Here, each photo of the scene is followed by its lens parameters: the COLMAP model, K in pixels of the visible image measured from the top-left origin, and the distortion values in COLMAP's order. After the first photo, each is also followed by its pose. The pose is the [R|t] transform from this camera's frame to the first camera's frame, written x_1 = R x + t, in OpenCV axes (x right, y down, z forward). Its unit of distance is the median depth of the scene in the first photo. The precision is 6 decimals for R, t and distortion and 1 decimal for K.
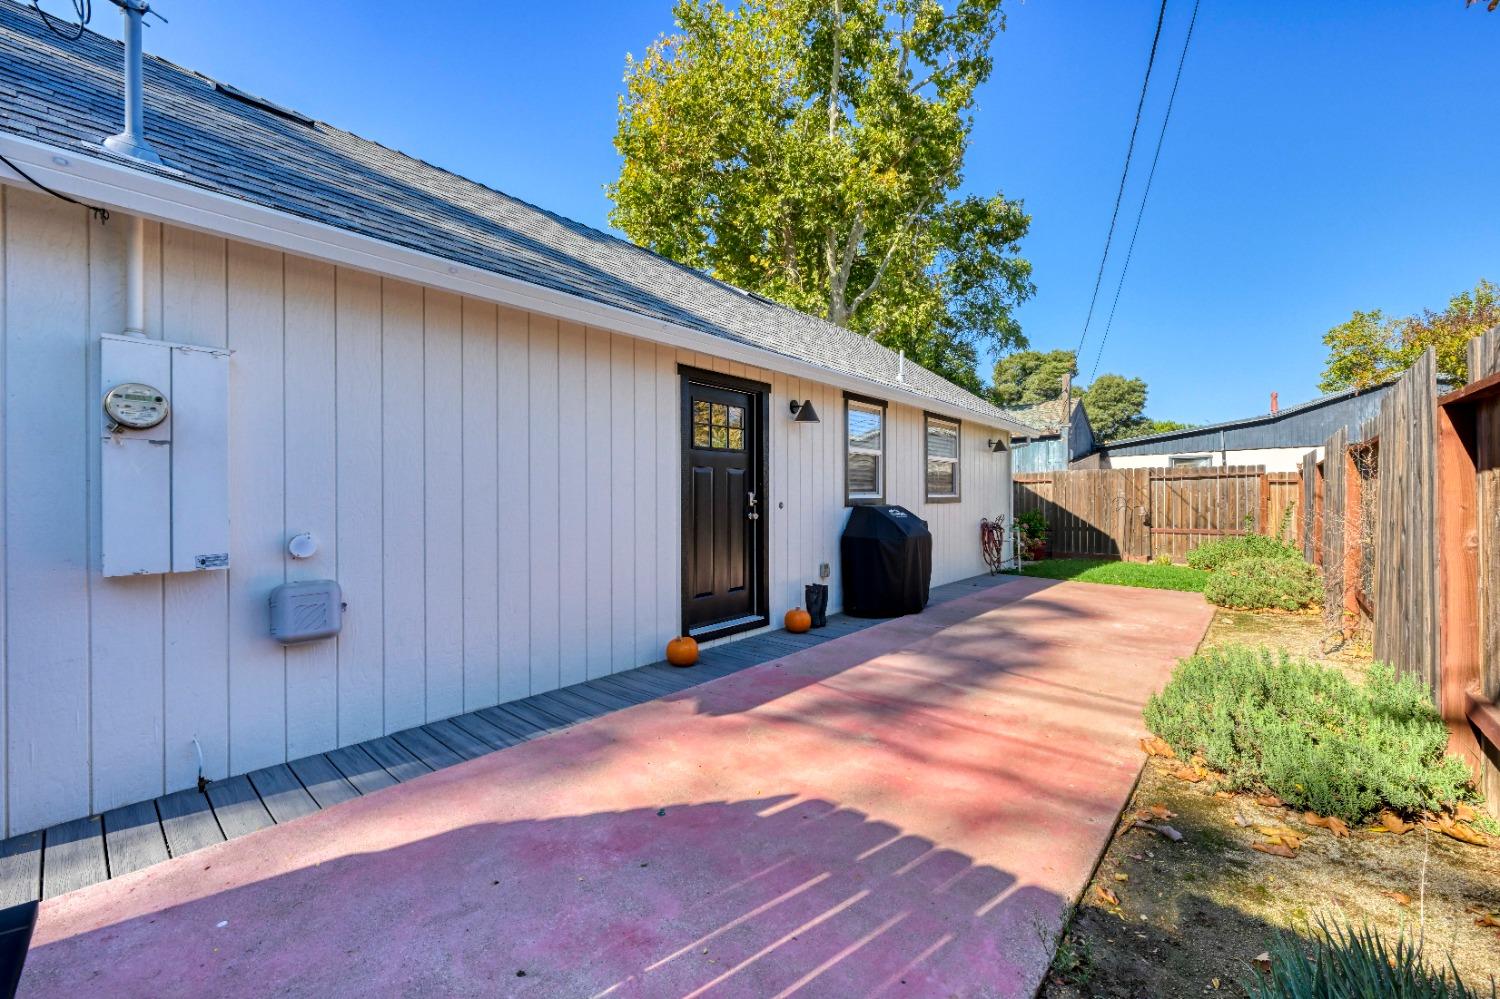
lens RADIAL K [[594.7, 0, 759.0], [0, 594.7, 496.4], [0, 0, 1]] dist [-0.002036, 0.000506]
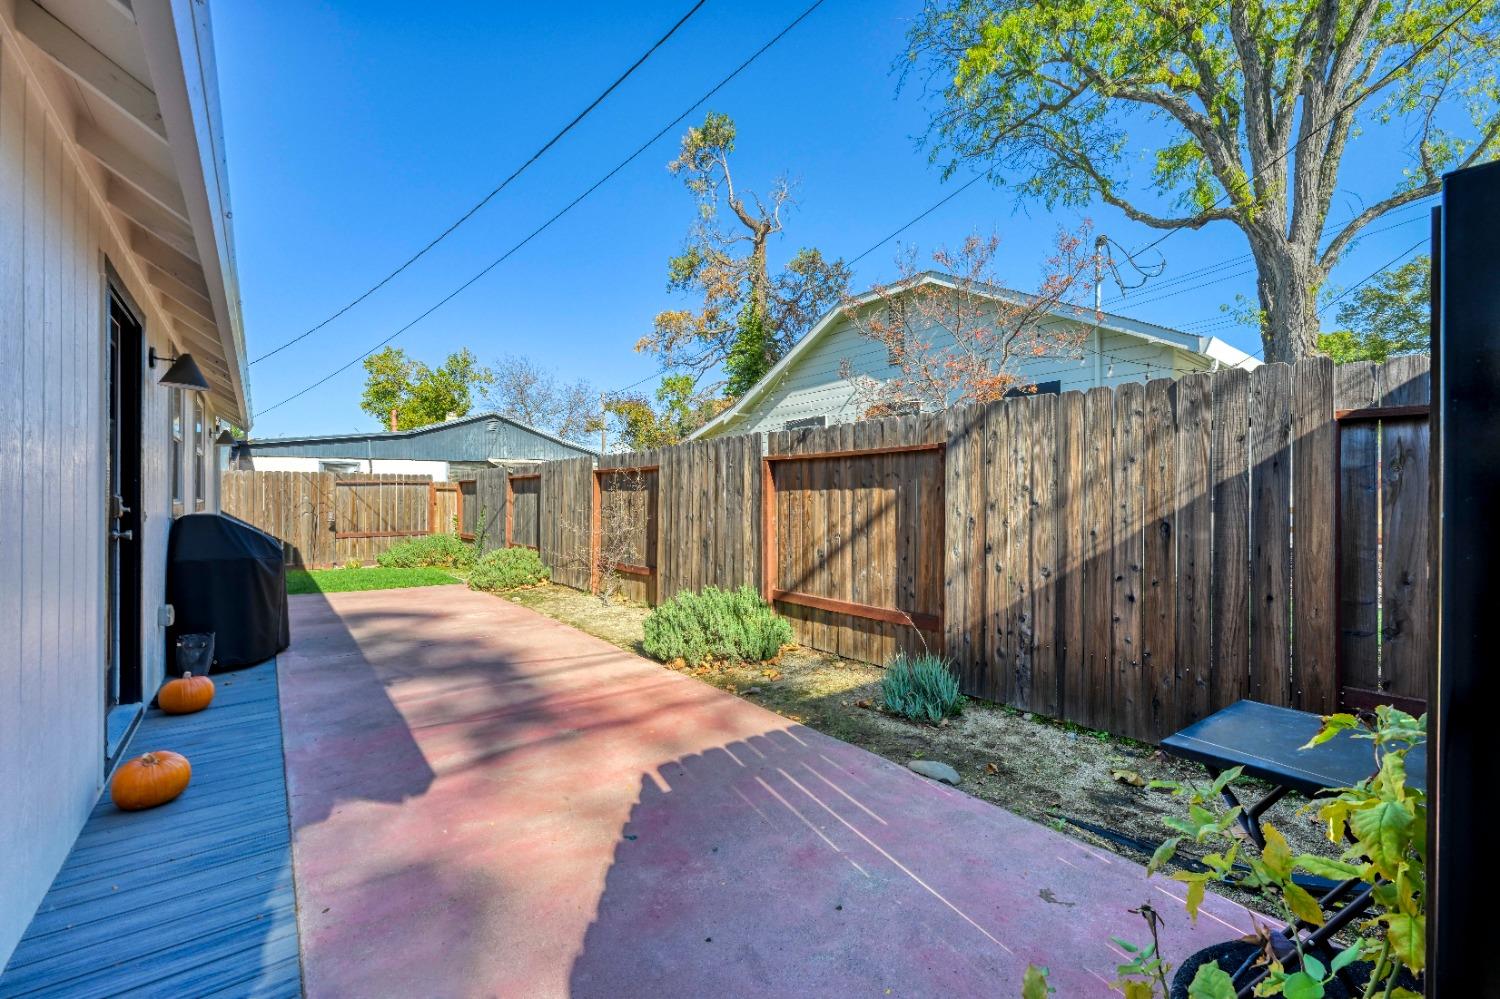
lens RADIAL K [[620.1, 0, 753.7], [0, 620.1, 499.5], [0, 0, 1]] dist [-0.001278, 0.000570]
pose [[0.184940, 0.004495, 0.982740, -0.415026], [-0.002345, 0.999989, -0.004133, -0.001364], [-0.982747, -0.001540, 0.184948, 0.236113]]
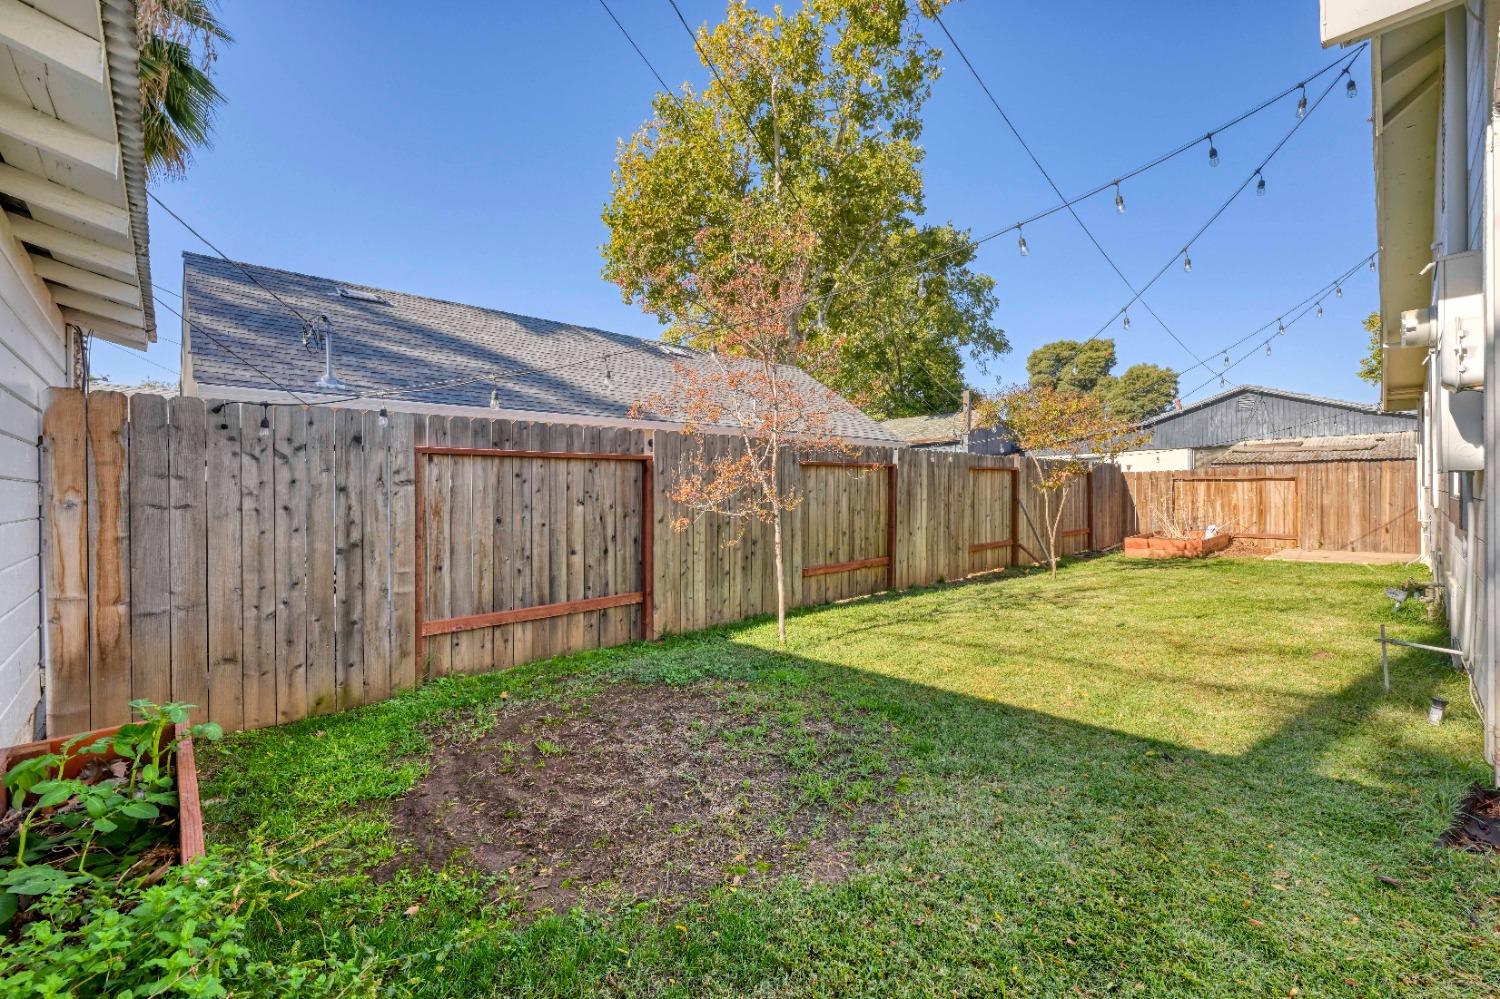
lens RADIAL K [[620.1, 0, 760.0], [0, 620.1, 493.8], [0, 0, 1]] dist [-0.001278, 0.000570]
pose [[0.994855, -0.003977, -0.101233, 0.548813], [0.004818, 0.999956, 0.008066, -0.021714], [0.101197, -0.008513, 0.994830, -0.728818]]
